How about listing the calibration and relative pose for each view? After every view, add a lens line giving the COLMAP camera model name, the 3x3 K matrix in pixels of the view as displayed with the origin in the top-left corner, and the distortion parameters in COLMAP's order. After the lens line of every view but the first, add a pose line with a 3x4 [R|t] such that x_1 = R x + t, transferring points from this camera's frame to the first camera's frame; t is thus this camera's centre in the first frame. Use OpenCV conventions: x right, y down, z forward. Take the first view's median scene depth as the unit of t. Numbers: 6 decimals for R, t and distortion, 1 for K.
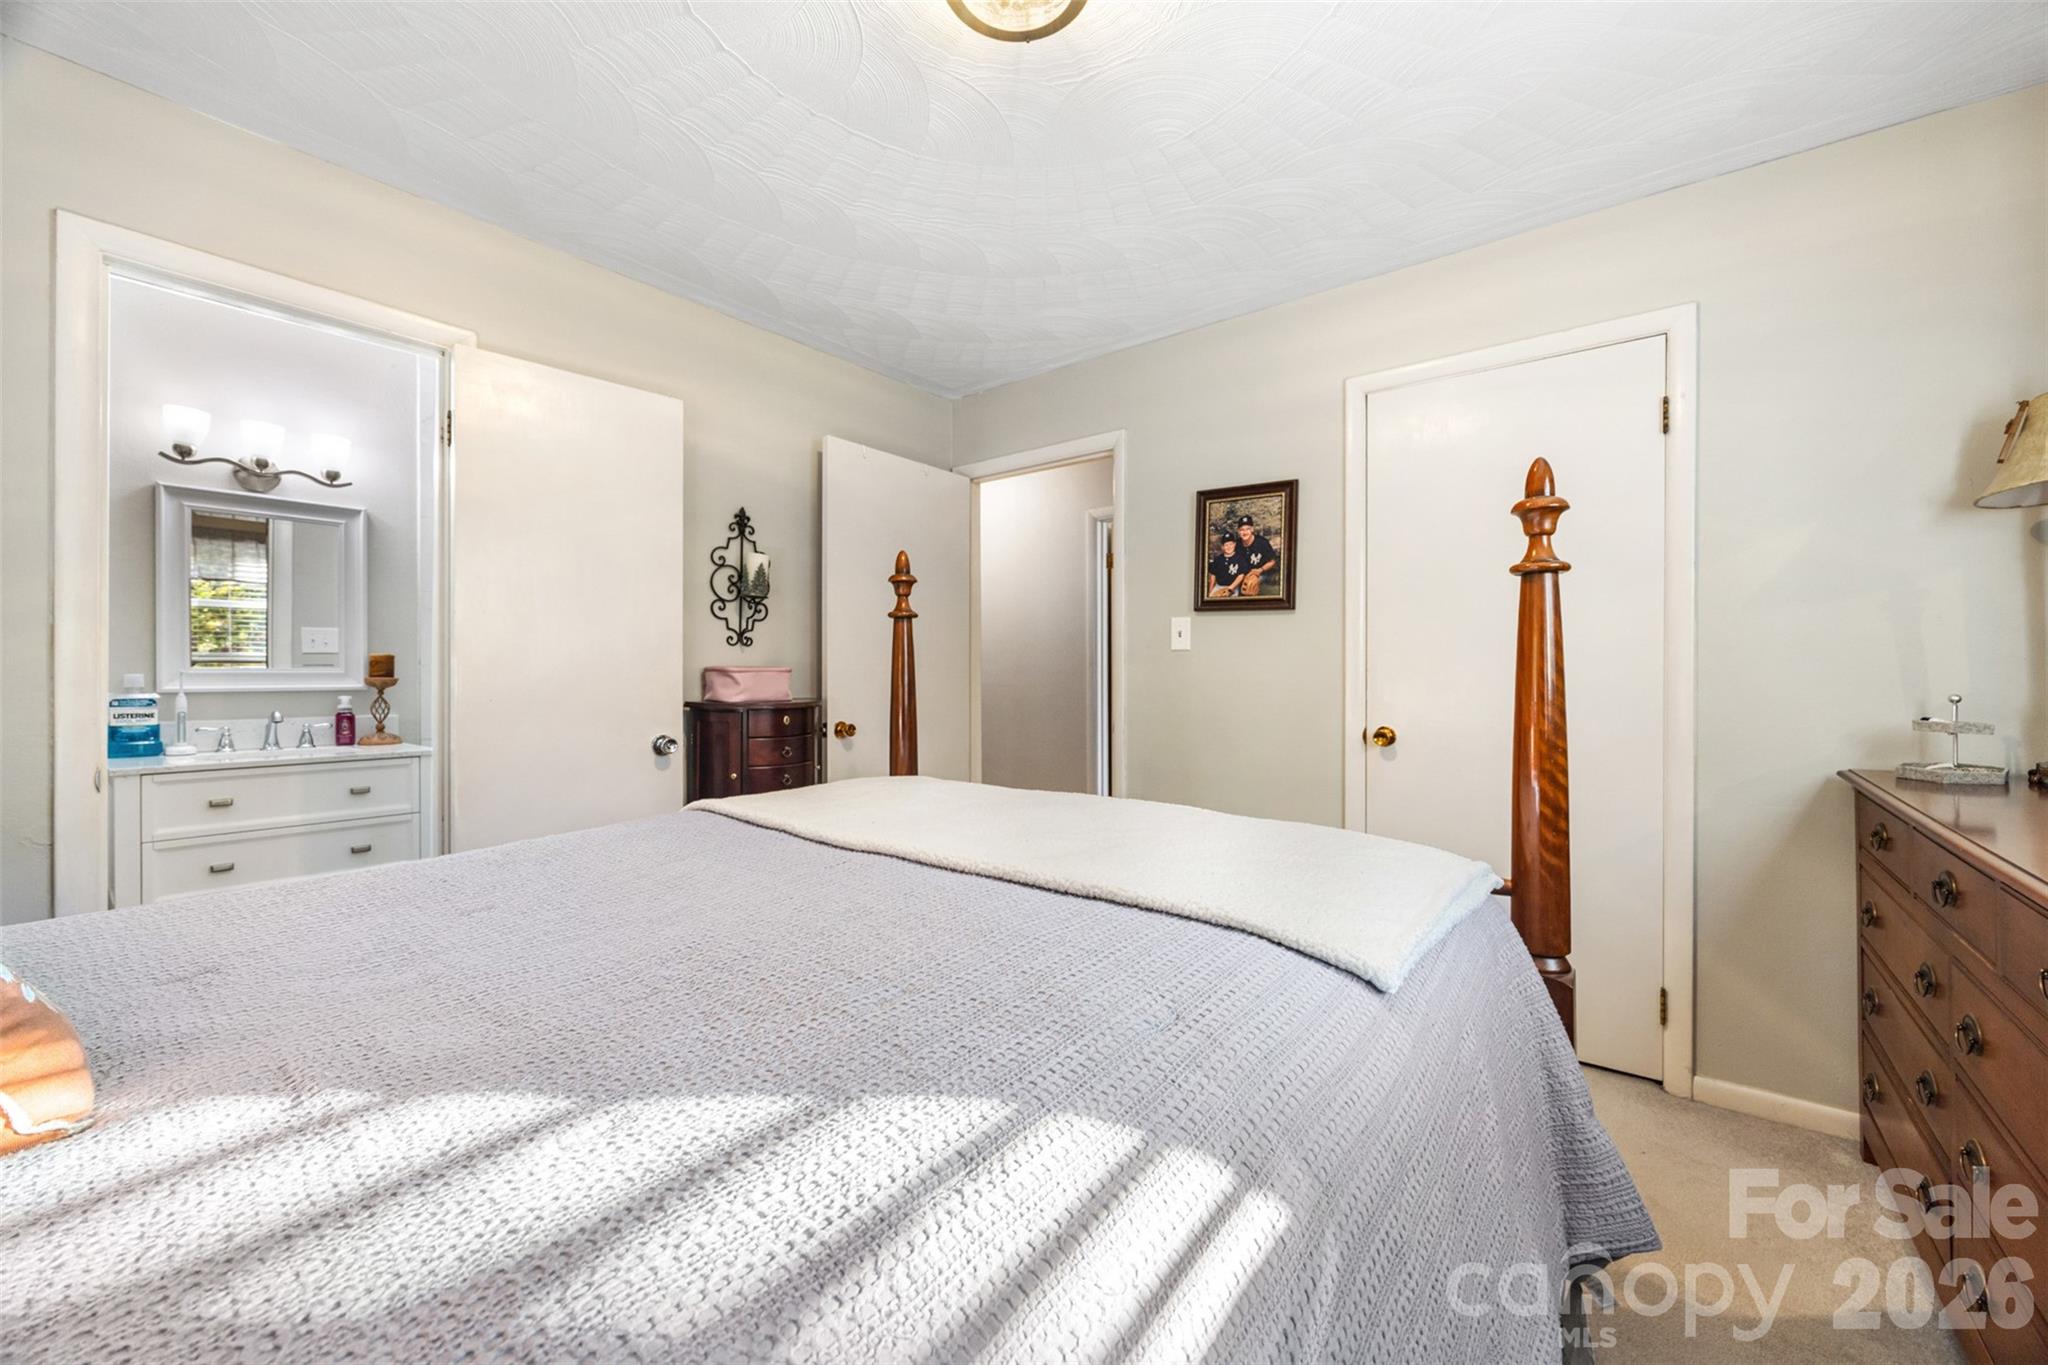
lens RADIAL K [[771.6, 0, 1027.5], [0, 771.6, 675.1], [0, 0, 1]] dist [-0.005175, 0.000208]
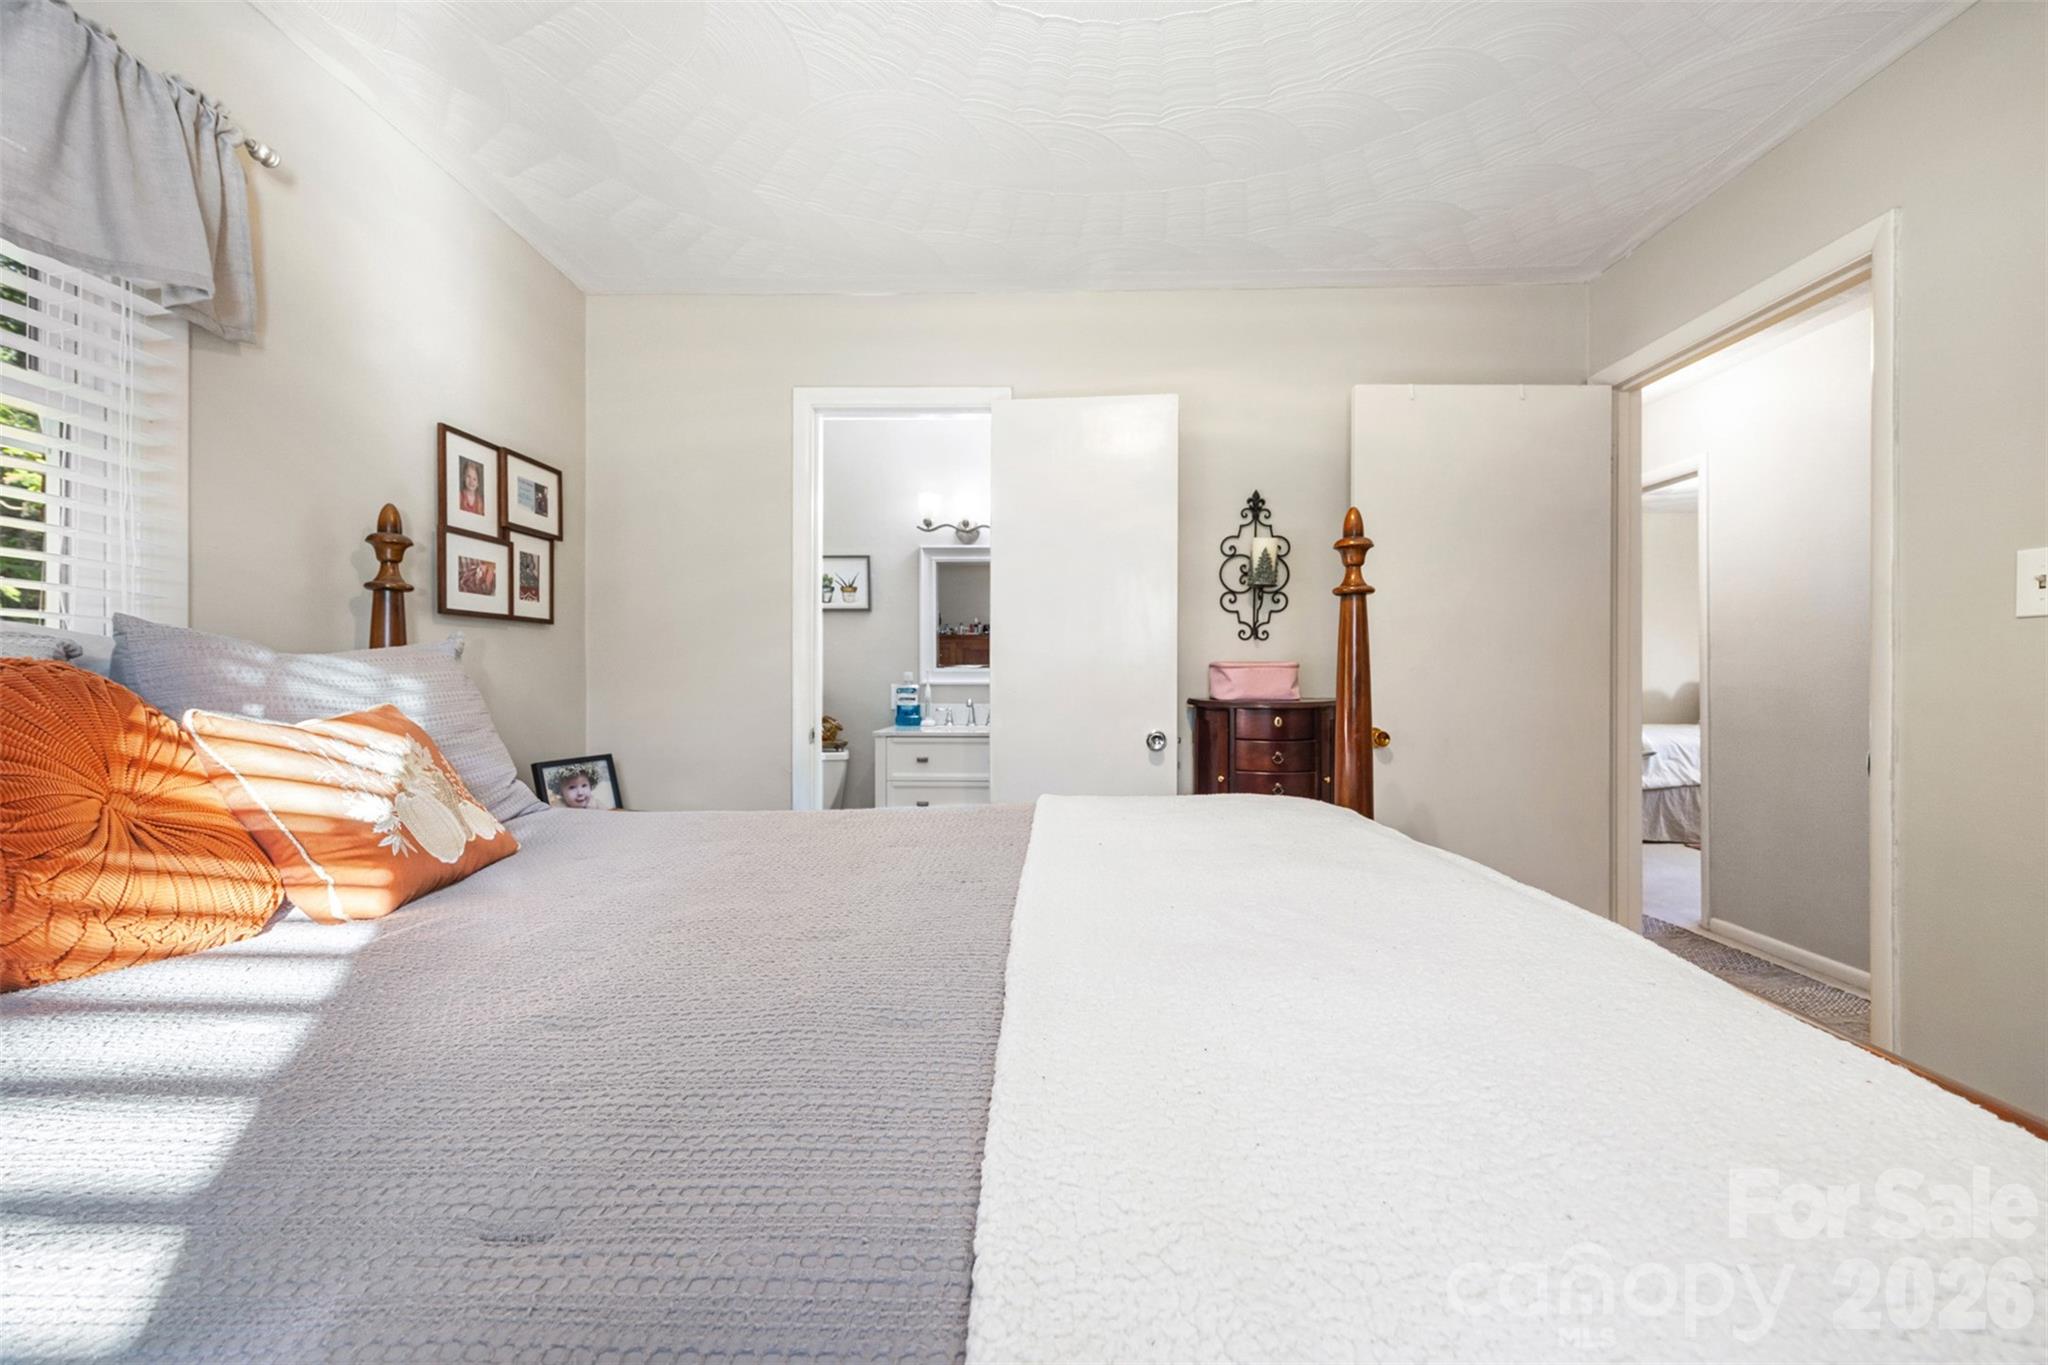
lens RADIAL K [[771.6, 0, 1025.4], [0, 771.6, 681.9], [0, 0, 1]] dist [-0.005175, 0.000208]
pose [[0.609001, 0.006651, -0.793142, 0.203586], [-0.000950, 0.999970, 0.007656, 0.005979], [0.793169, -0.003909, 0.608989, 0.220705]]
